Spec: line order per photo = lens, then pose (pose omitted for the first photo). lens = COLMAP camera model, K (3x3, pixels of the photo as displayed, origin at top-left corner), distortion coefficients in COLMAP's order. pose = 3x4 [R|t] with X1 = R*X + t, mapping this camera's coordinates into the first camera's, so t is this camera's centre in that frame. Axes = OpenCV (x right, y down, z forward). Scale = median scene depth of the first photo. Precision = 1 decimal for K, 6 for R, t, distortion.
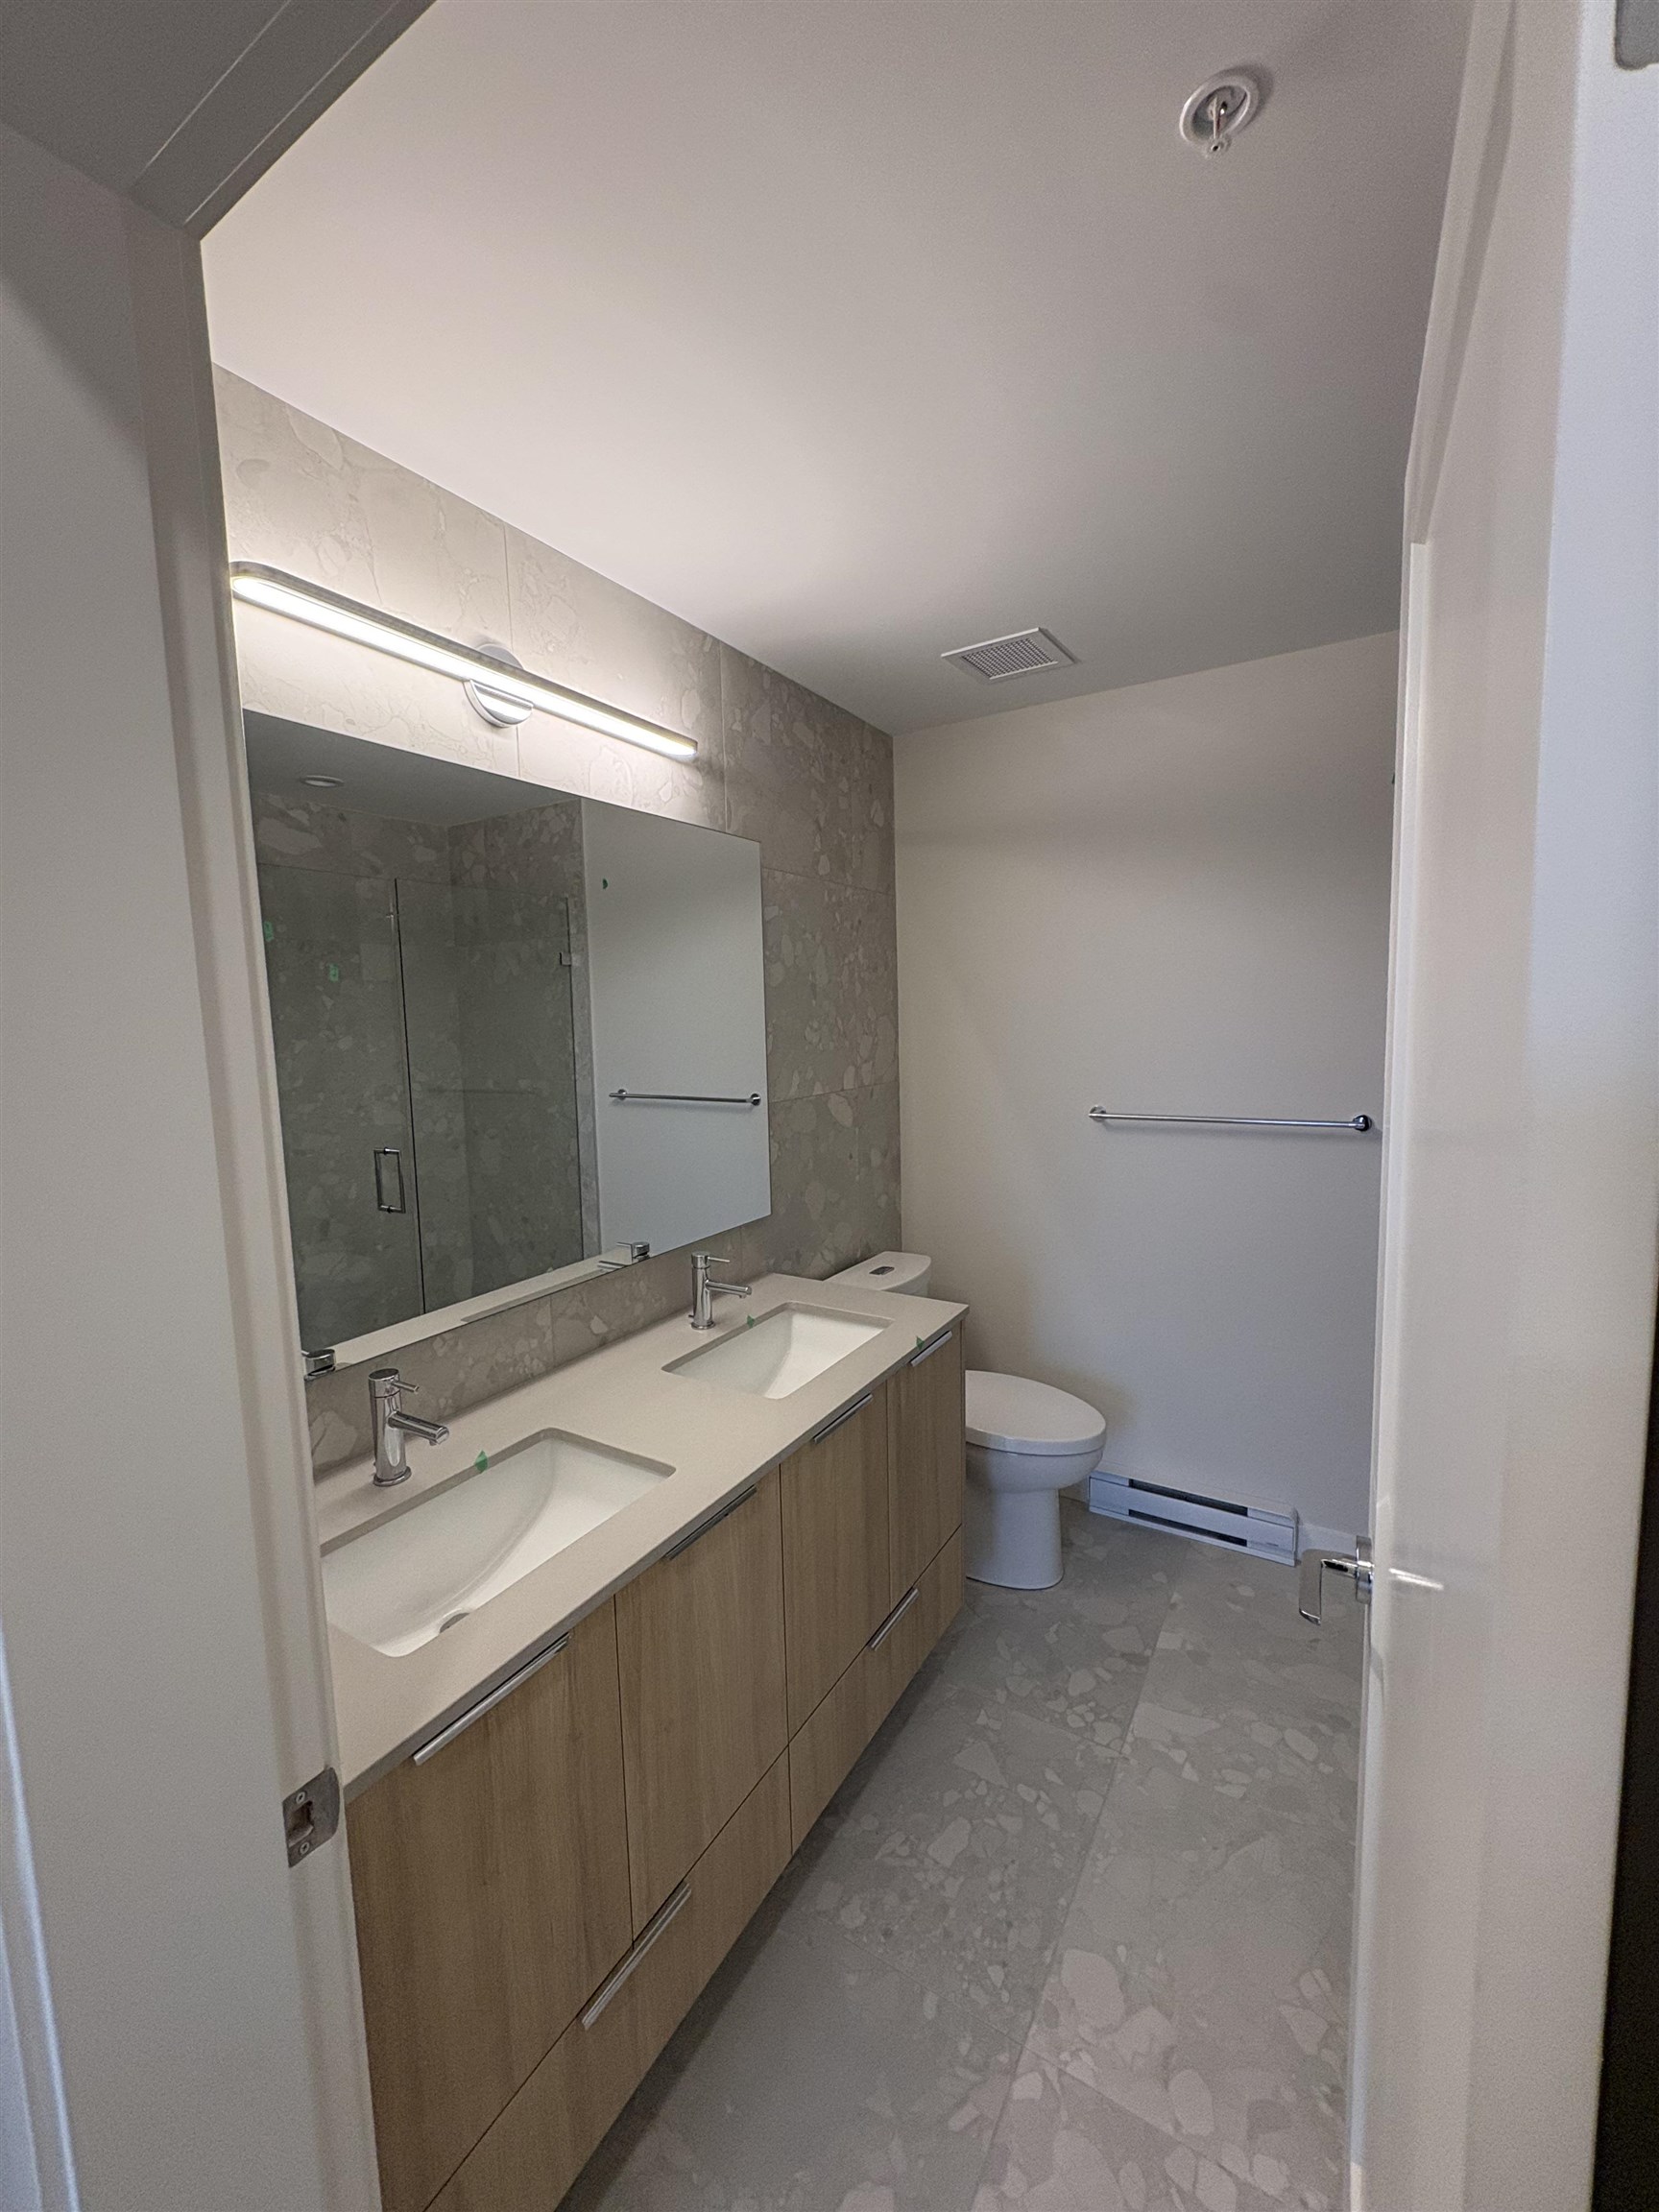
lens RADIAL K [[870.2, 0, 831.8], [0, 870.2, 1103.8], [0, 0, 1]] dist [-0.003681, 0.001461]
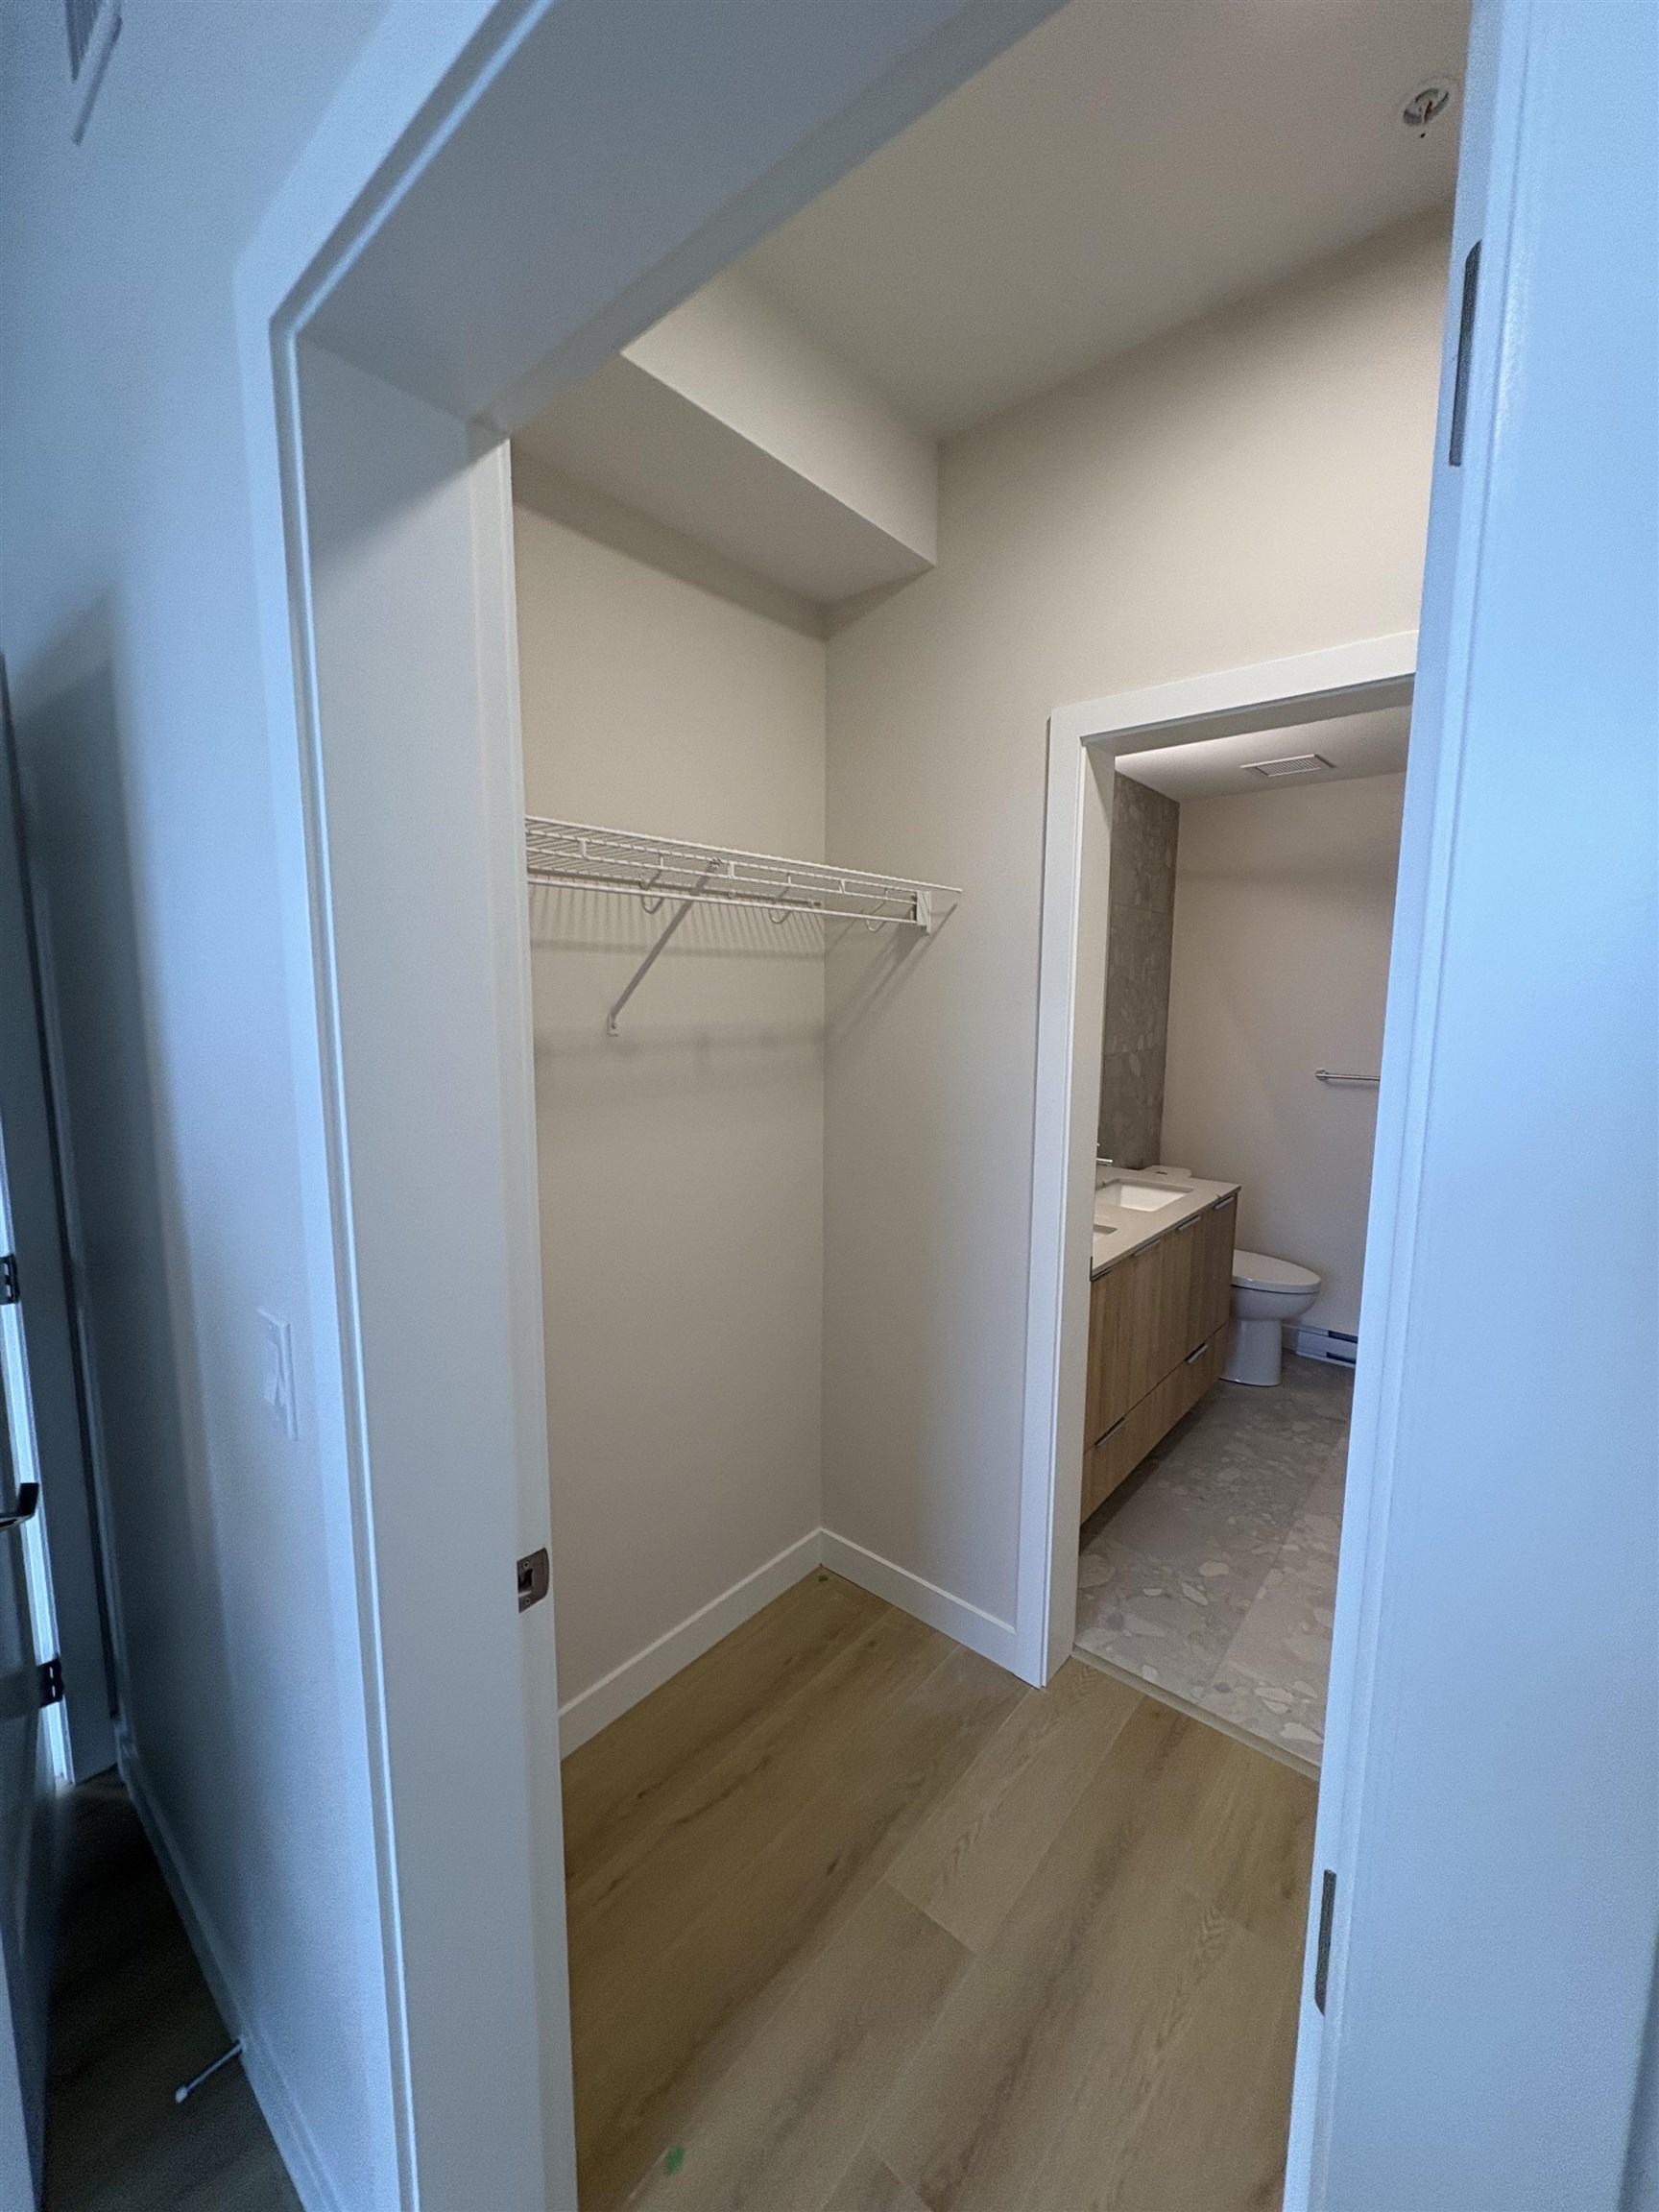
lens RADIAL K [[870.2, 0, 828.5], [0, 870.2, 1106.5], [0, 0, 1]] dist [-0.003681, 0.001461]
pose [[0.987641, 0.052022, -0.147849, -0.315283], [-0.048160, 0.998401, 0.029587, 0.067383], [0.149152, -0.022101, 0.988567, -0.598629]]
